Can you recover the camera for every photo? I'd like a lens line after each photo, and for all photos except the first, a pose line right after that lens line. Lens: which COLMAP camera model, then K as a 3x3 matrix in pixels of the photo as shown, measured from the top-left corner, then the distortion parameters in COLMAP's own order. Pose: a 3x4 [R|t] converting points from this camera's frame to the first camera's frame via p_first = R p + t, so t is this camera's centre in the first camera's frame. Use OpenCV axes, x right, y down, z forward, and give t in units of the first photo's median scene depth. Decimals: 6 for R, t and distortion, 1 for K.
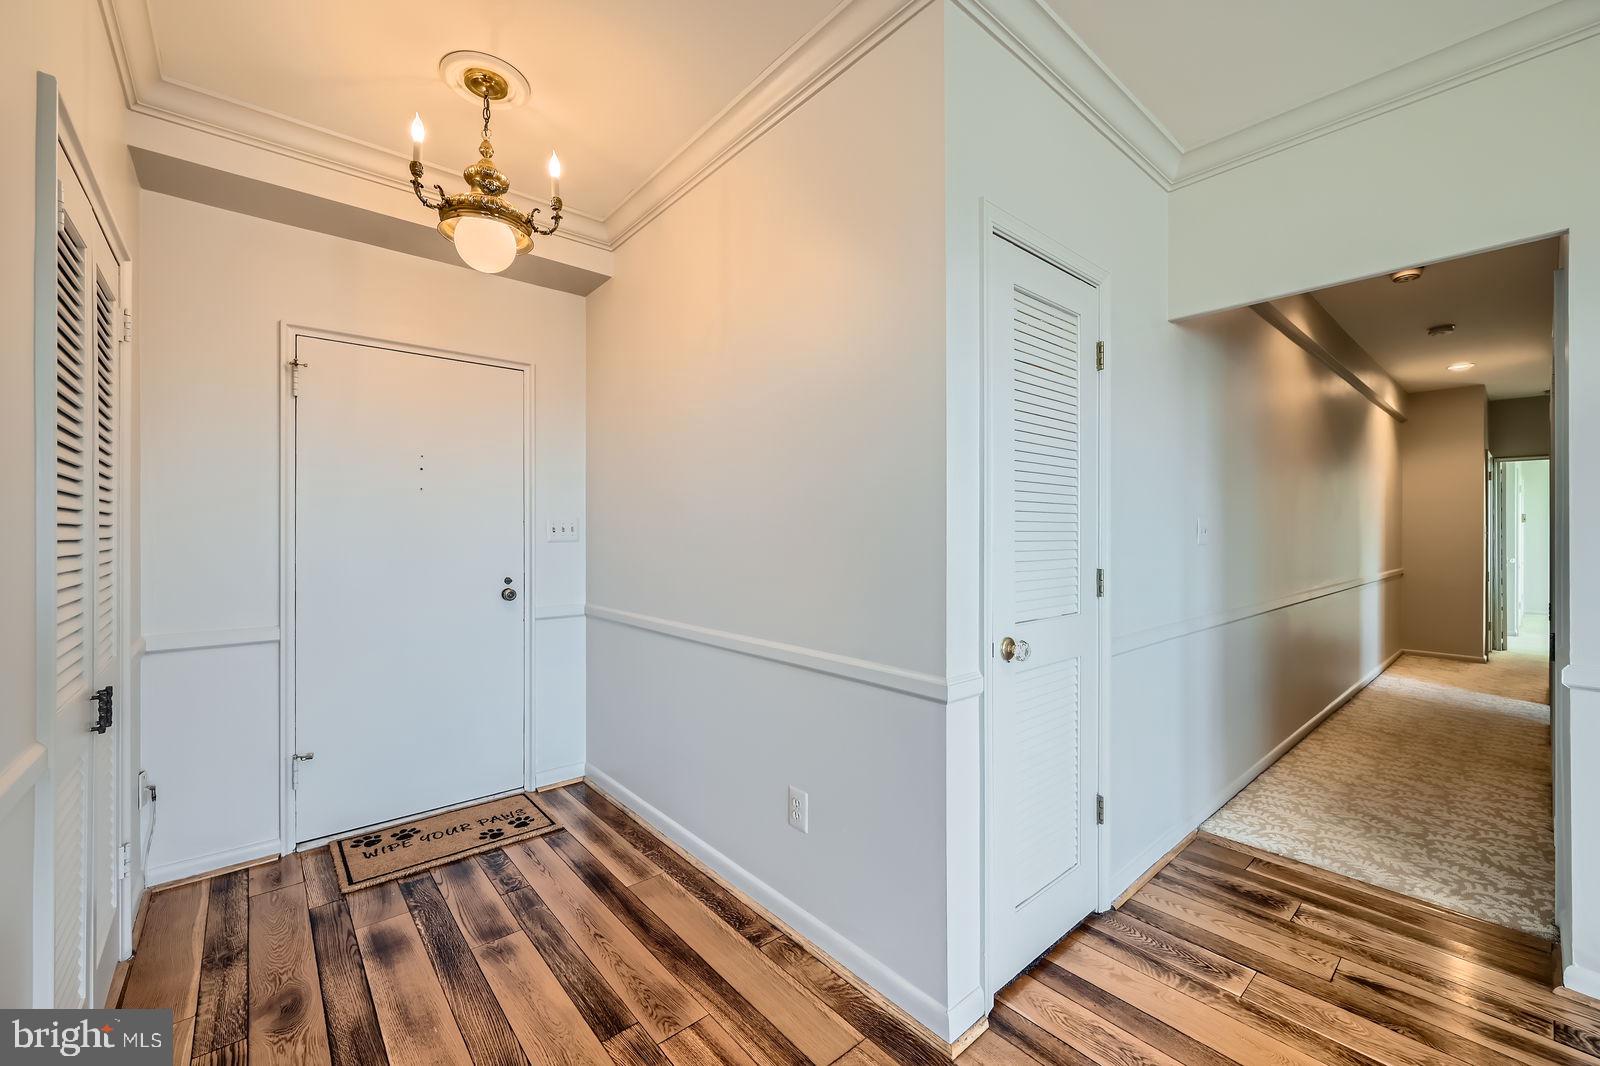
lens RADIAL K [[639.0, 0, 800.0], [0, 639.0, 533.0], [0, 0, 1]] dist [-0.001775, -0.000213]
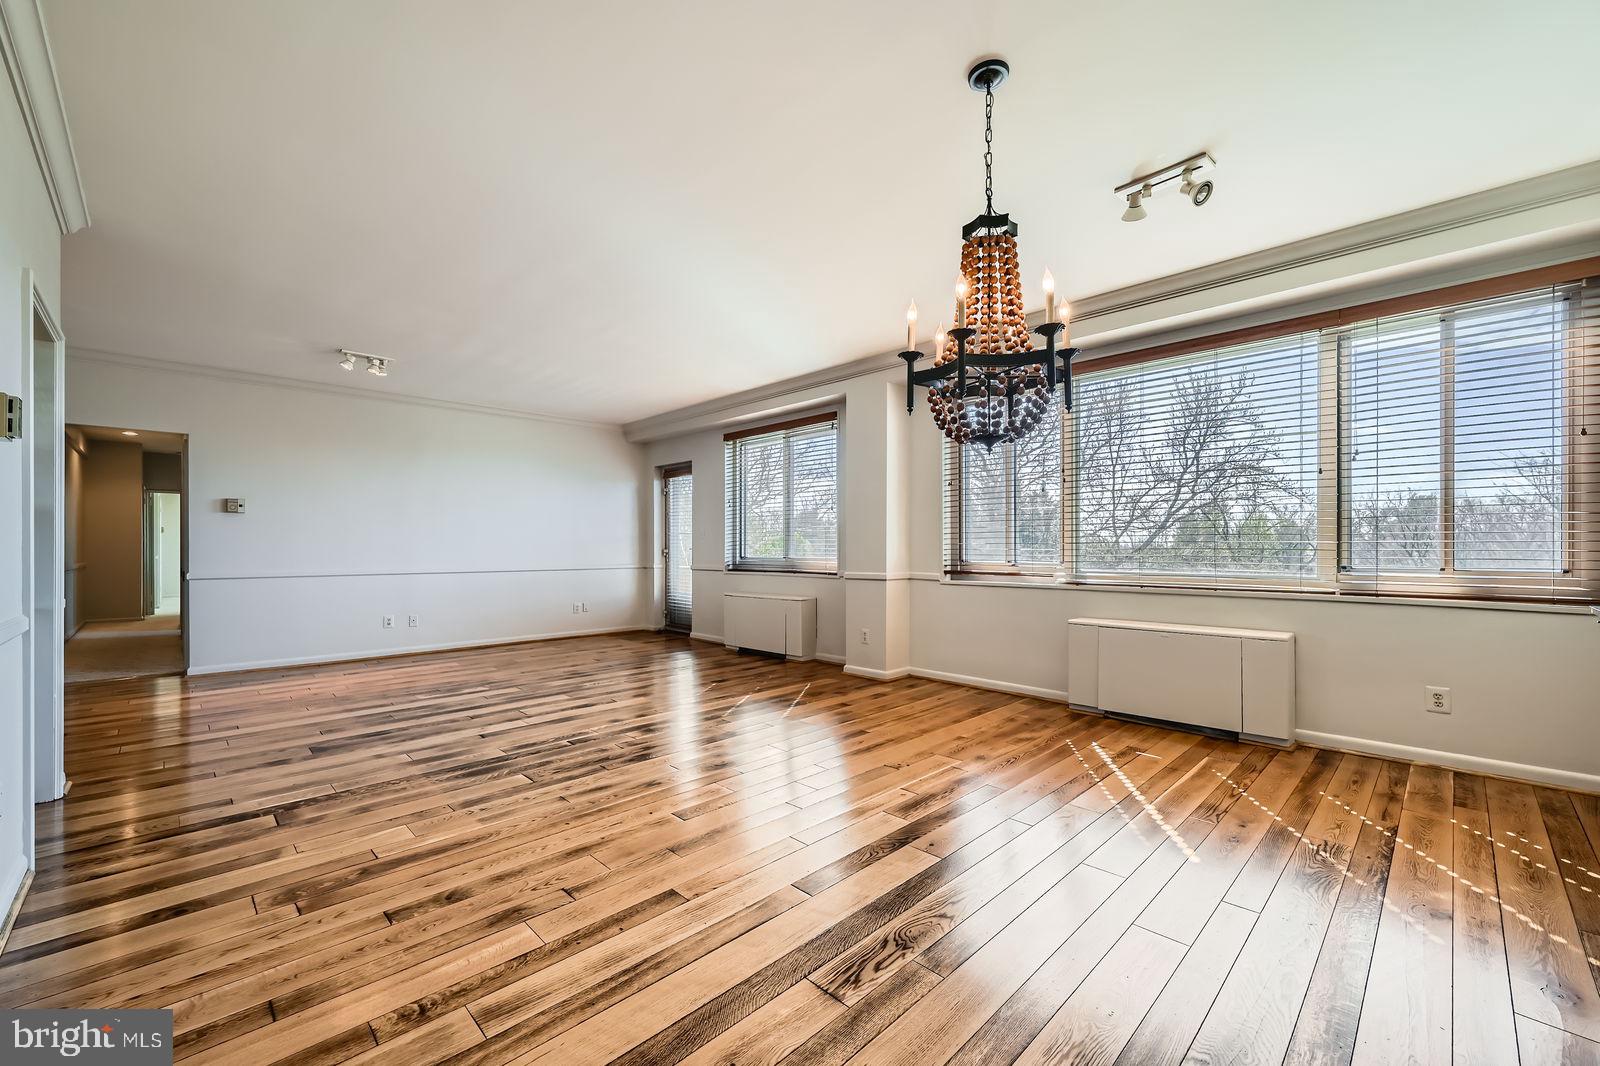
lens RADIAL K [[639.0, 0, 800.0], [0, 639.0, 533.0], [0, 0, 1]] dist [-0.001775, -0.000213]
pose [[-0.061621, 0.006904, 0.998076, -0.497054], [0.001967, 0.999975, -0.006796, 0.005161], [-0.998098, 0.001545, -0.061633, -0.435761]]
